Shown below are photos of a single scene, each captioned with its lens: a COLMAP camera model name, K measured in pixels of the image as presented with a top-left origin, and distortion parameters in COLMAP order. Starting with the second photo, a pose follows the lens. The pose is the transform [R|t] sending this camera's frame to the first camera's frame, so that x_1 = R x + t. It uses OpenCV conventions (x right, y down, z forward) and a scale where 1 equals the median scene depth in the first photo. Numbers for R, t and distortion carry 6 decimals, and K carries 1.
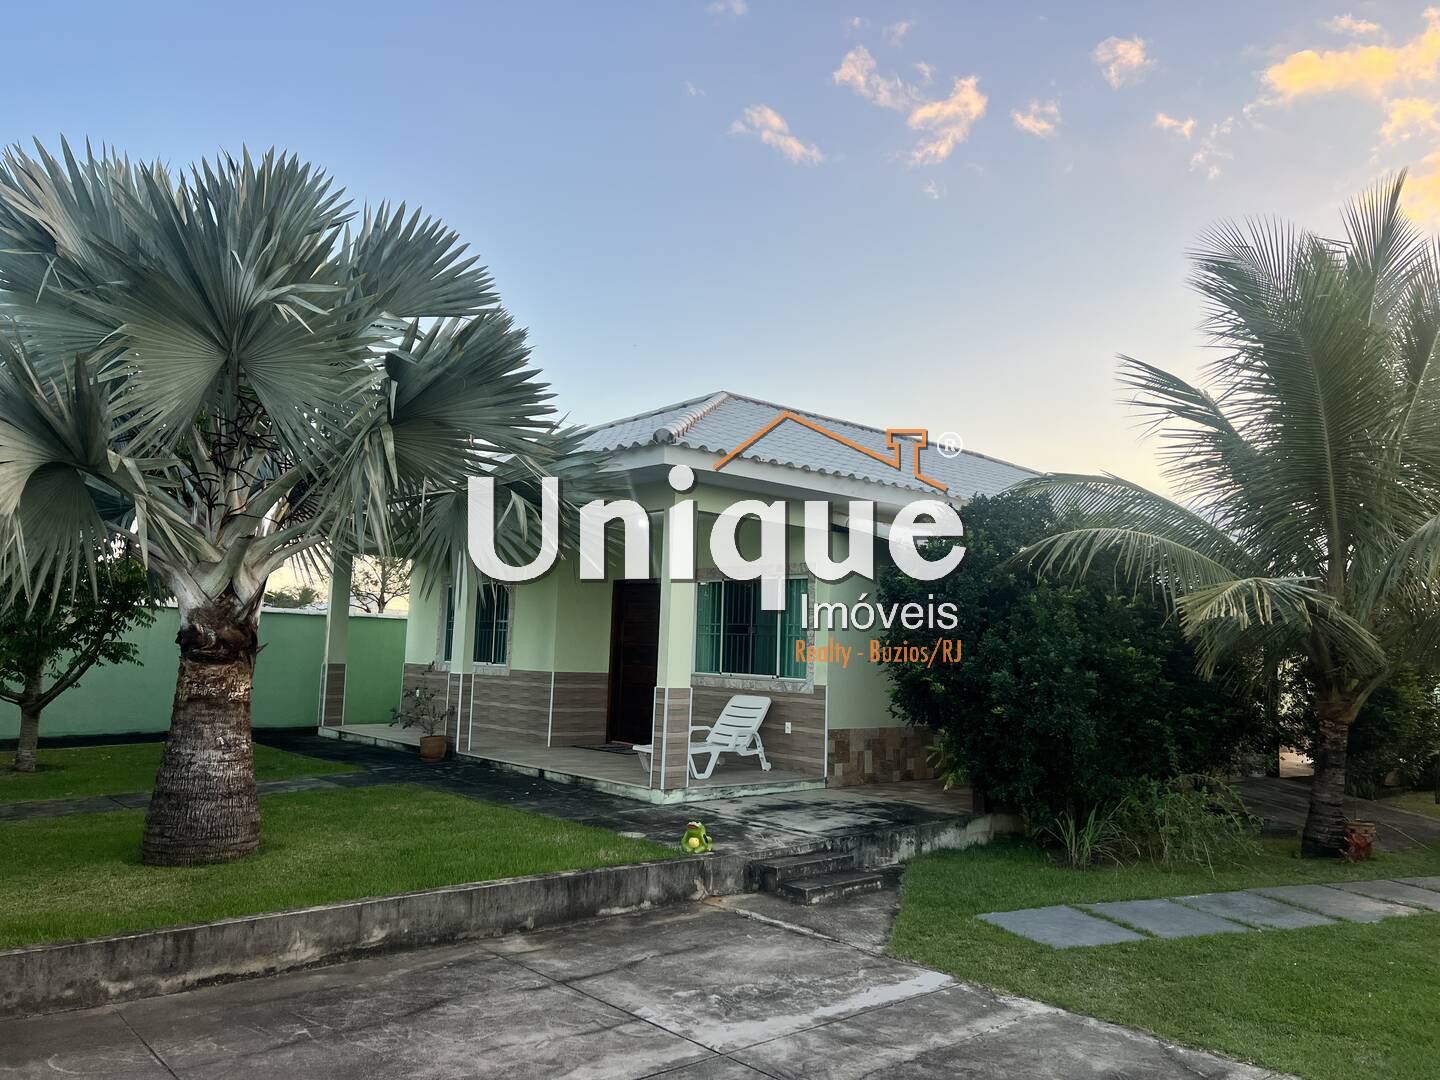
lens RADIAL K [[1074.7, 0, 719.6], [0, 1074.7, 536.8], [0, 0, 1]] dist [0.026599, -0.042740]
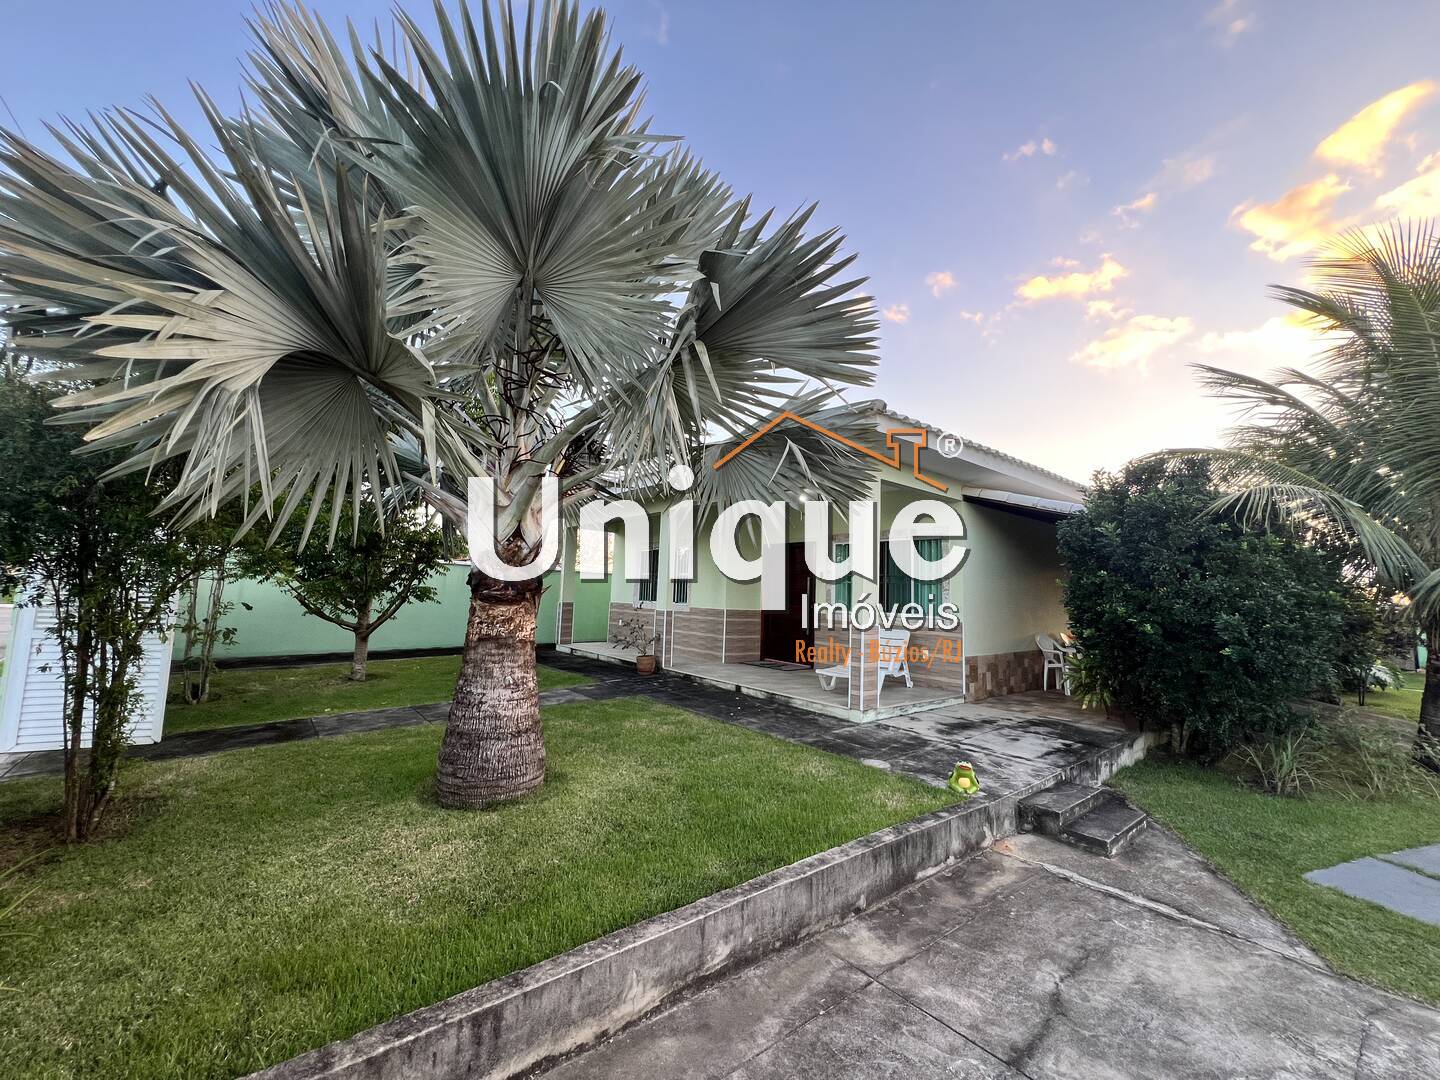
lens RADIAL K [[569.7, 0, 712.9], [0, 569.7, 530.4], [0, 0, 1]] dist [-0.017734, 0.001836]
pose [[0.998718, -0.002656, -0.050554, -0.248184], [0.002260, 0.999966, -0.007889, 0.053062], [0.050573, 0.007765, 0.998690, 0.482368]]
